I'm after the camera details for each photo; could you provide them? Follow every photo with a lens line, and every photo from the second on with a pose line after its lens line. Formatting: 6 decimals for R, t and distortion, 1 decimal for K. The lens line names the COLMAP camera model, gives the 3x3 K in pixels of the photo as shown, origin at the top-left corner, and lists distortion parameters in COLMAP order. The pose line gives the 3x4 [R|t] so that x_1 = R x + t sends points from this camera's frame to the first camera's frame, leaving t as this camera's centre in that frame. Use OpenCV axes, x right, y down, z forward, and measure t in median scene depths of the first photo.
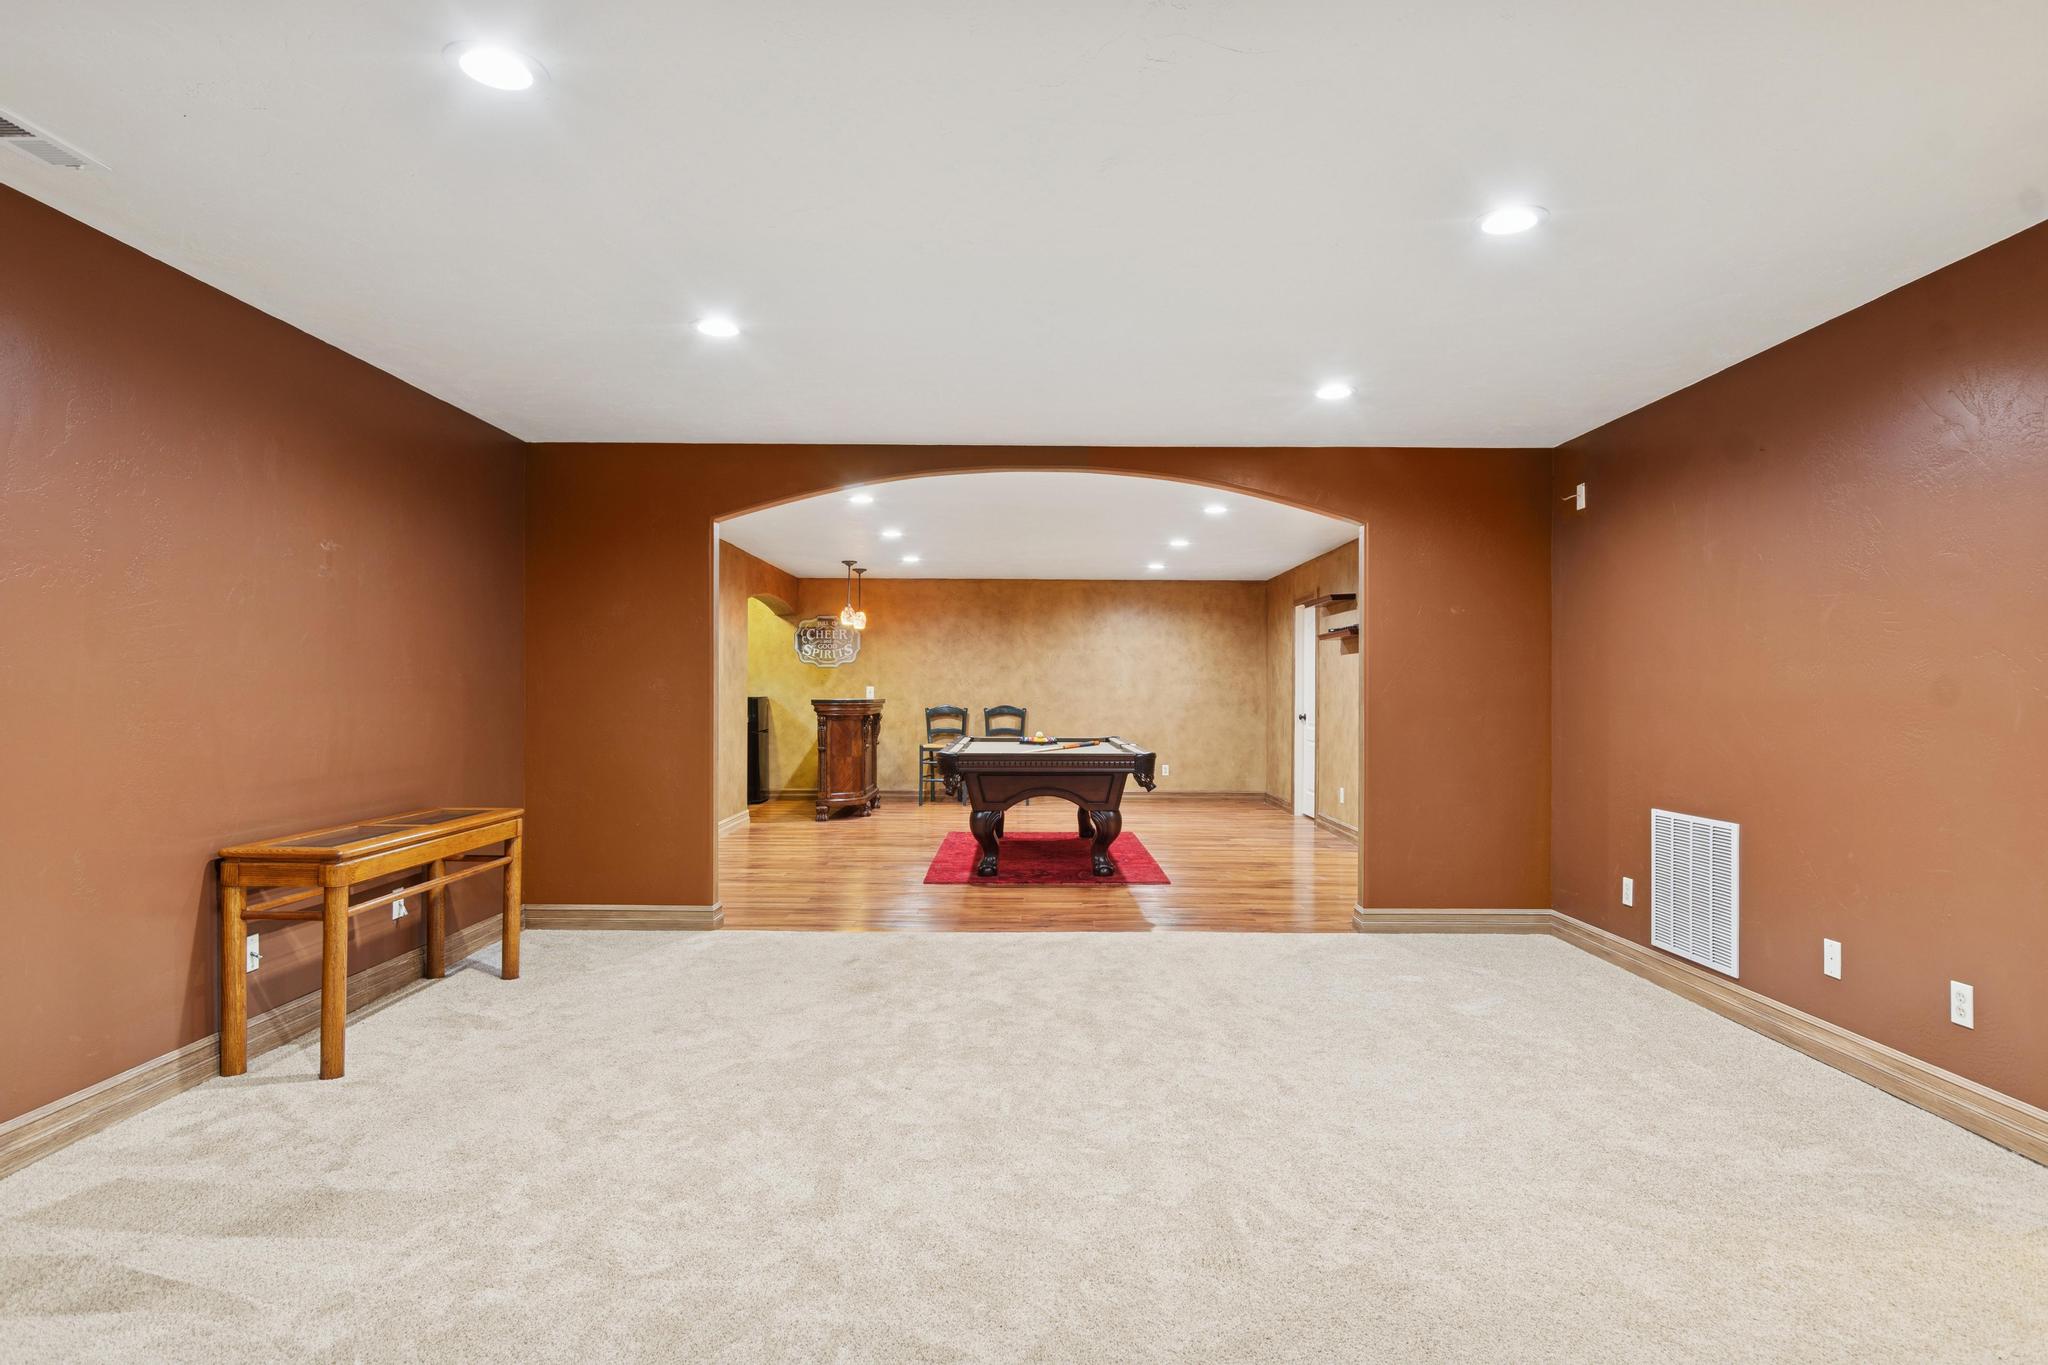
lens RADIAL K [[1134.3, 0, 1026.1], [0, 1134.3, 688.1], [0, 0, 1]] dist [-0.002042, -0.000416]
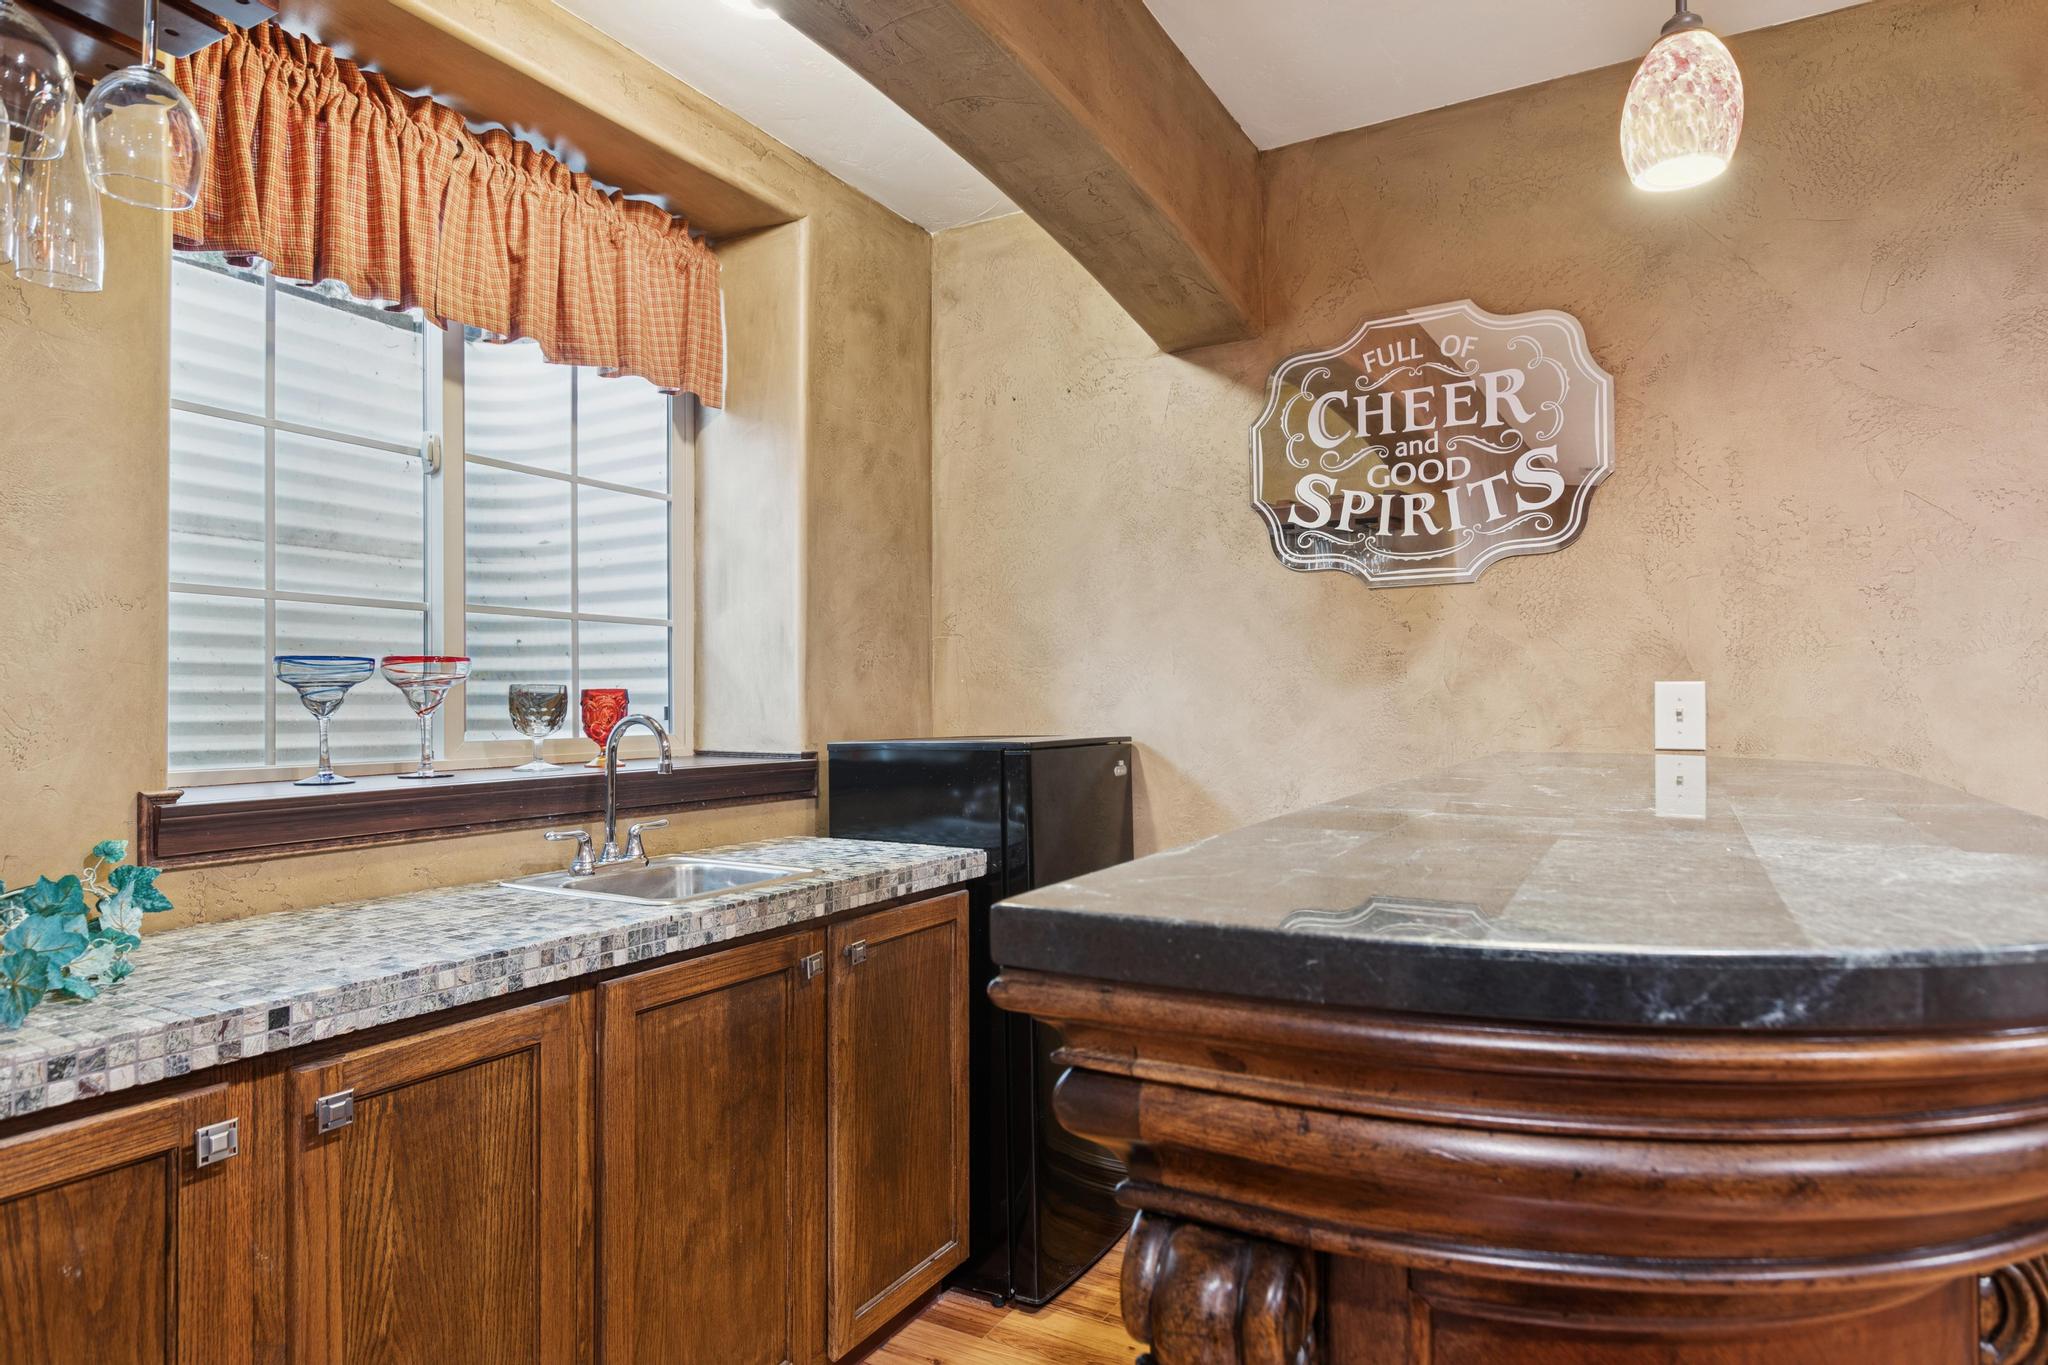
lens RADIAL K [[1134.3, 0, 1027.3], [0, 1134.3, 690.6], [0, 0, 1]] dist [-0.002042, -0.000416]
pose [[0.872495, -0.010275, -0.488515, -0.139907], [0.008121, 0.999946, -0.006528, 0.000470], [0.488556, 0.001729, 0.872531, 0.802634]]
